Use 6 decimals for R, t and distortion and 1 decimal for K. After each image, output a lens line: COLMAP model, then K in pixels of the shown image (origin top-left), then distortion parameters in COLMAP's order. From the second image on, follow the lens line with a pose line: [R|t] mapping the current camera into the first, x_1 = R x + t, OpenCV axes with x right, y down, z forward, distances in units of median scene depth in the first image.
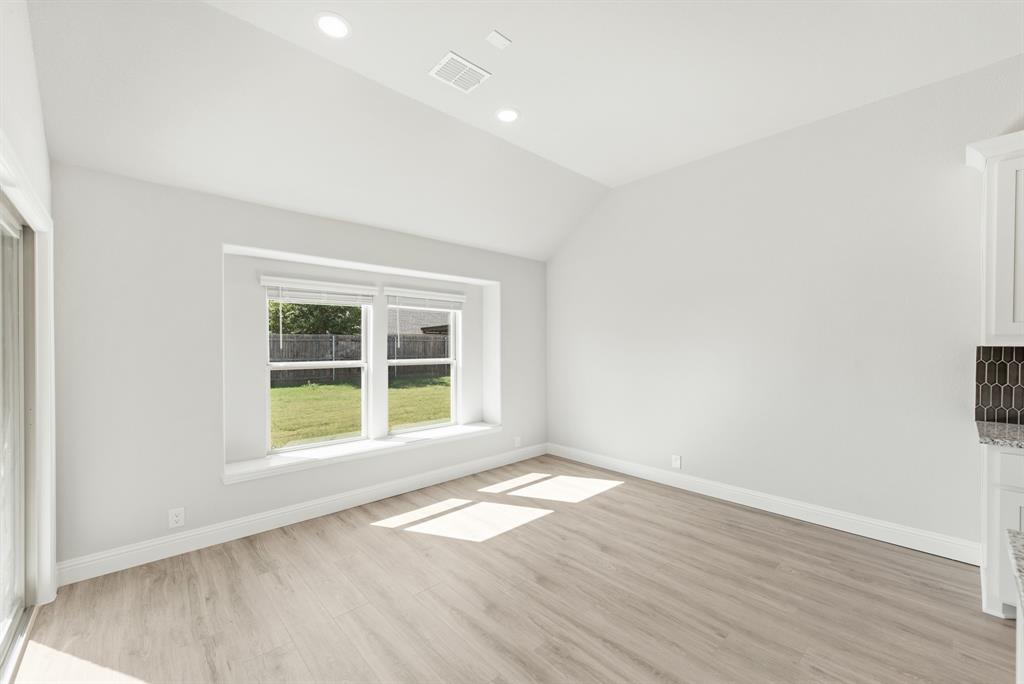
lens RADIAL K [[406.7, 0, 515.4], [0, 406.7, 349.0], [0, 0, 1]] dist [0.013733, -0.002944]
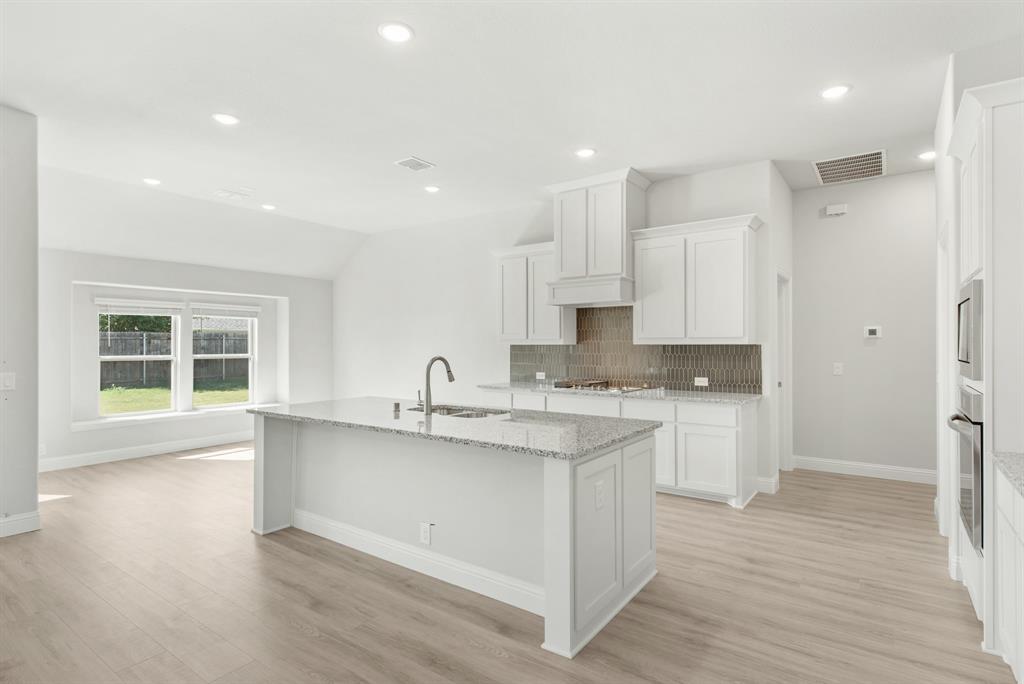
lens RADIAL K [[512.0, 0, 511.8], [0, 512.0, 345.7], [0, 0, 1]] dist [0.017931, -0.003538]
pose [[0.979579, -0.000334, 0.201059, 0.421643], [0.001664, 0.999978, -0.006442, 0.010007], [-0.201052, 0.006645, 0.979558, -0.994677]]
